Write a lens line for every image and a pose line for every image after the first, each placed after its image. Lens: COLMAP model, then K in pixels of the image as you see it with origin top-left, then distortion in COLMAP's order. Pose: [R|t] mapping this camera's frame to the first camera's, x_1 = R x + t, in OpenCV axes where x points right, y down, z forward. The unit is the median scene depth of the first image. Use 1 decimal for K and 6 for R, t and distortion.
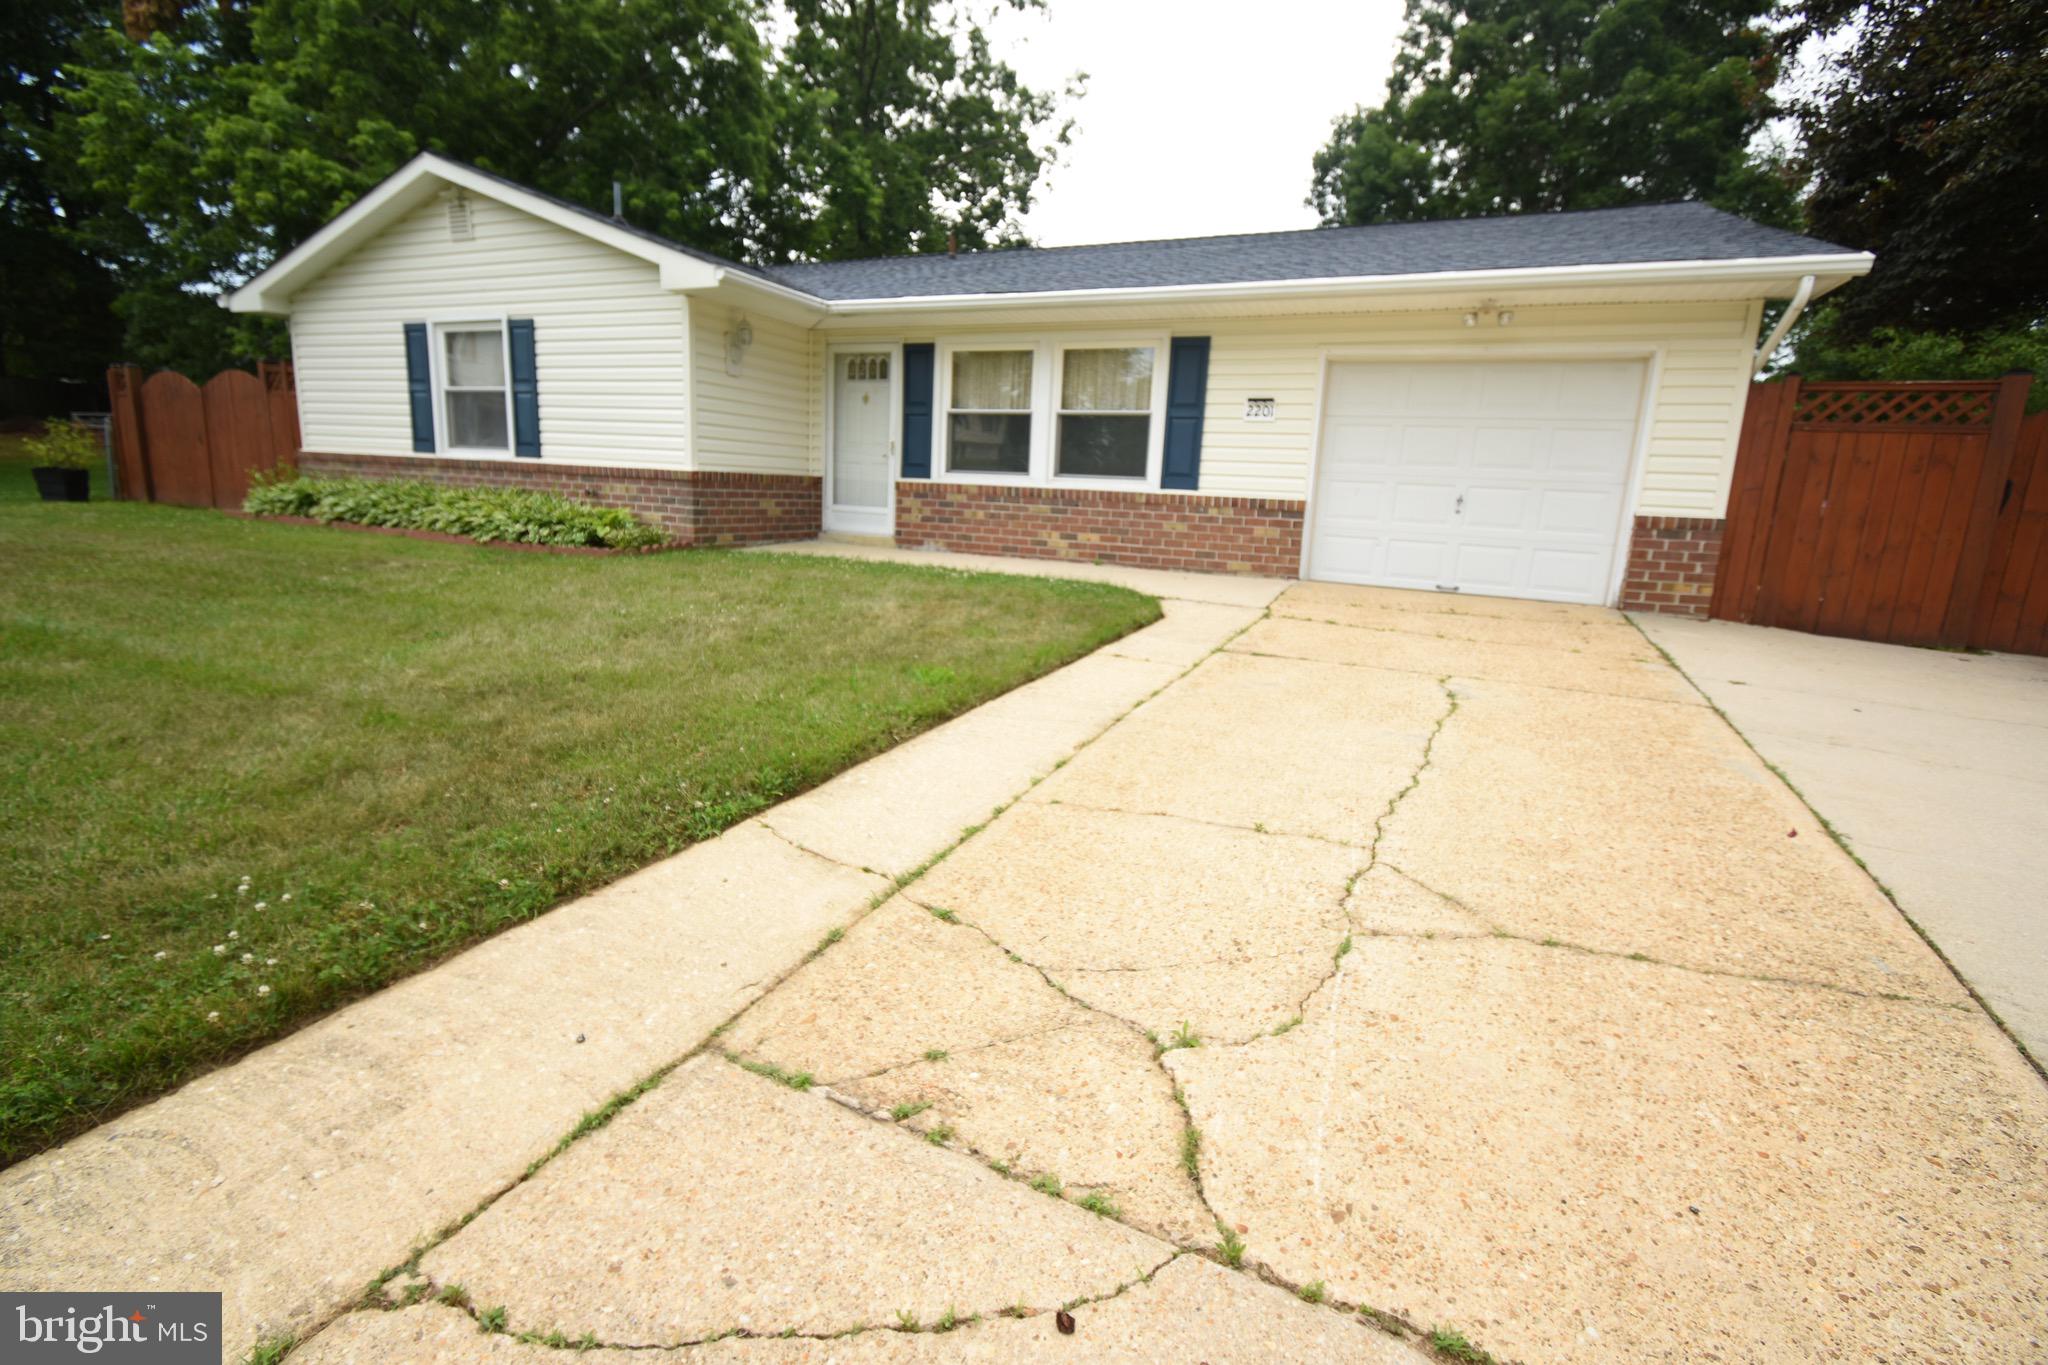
lens RADIAL K [[894.1, 0, 1029.4], [0, 894.1, 671.3], [0, 0, 1]] dist [0.005607, -0.003659]
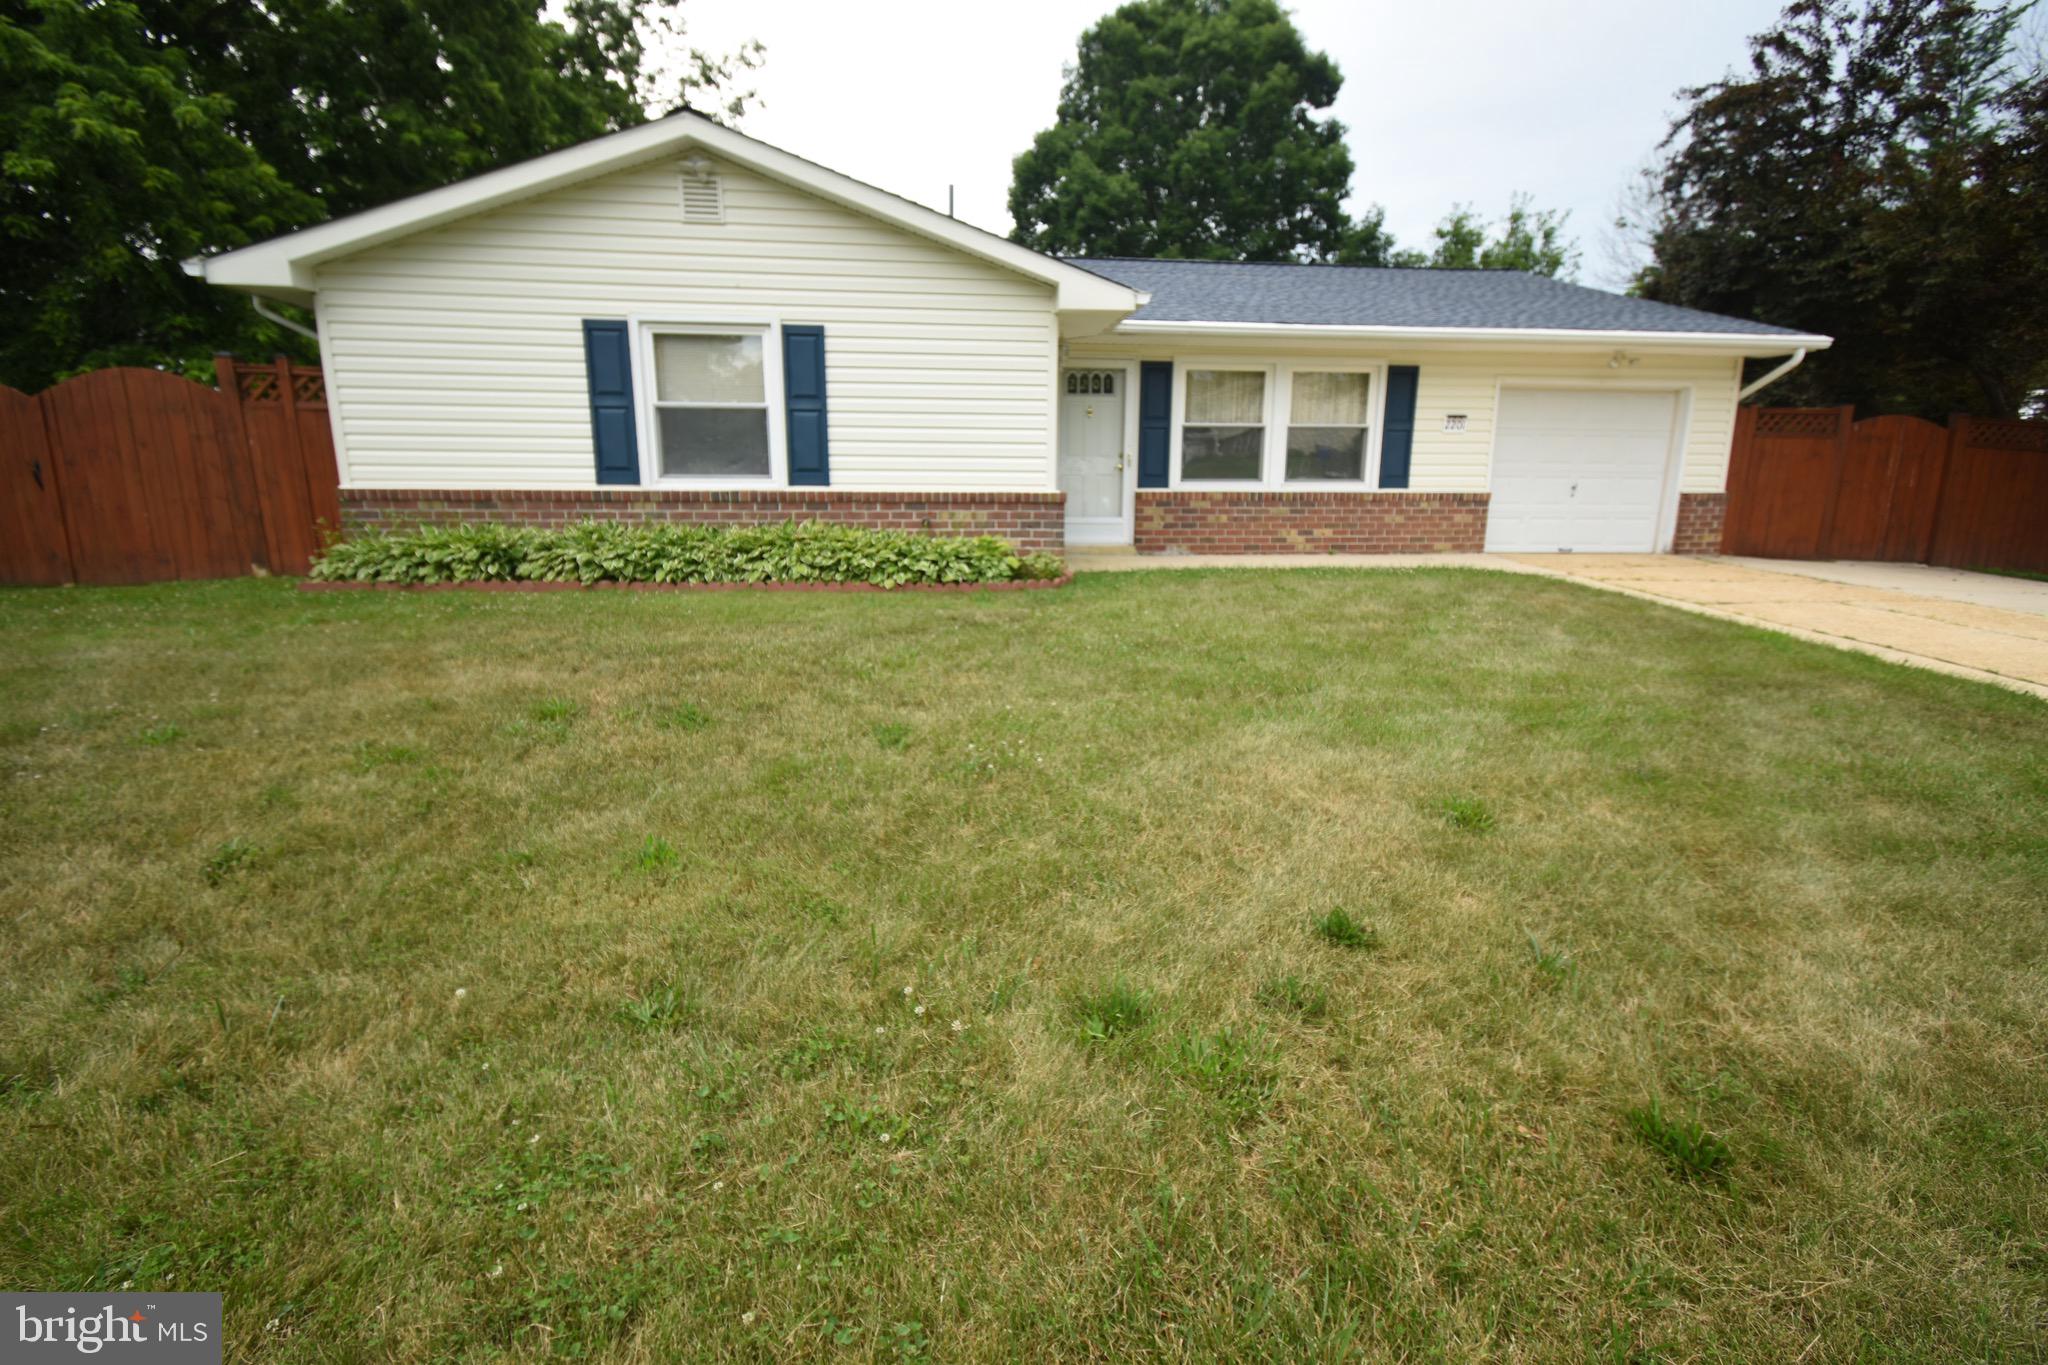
lens RADIAL K [[894.1, 0, 1028.3], [0, 894.1, 690.3], [0, 0, 1]] dist [0.005607, -0.003659]
pose [[0.865196, -0.153768, 0.477275, -0.836373], [0.137271, 0.988092, 0.069499, -0.075168], [-0.482279, 0.005386, 0.876001, 0.141926]]
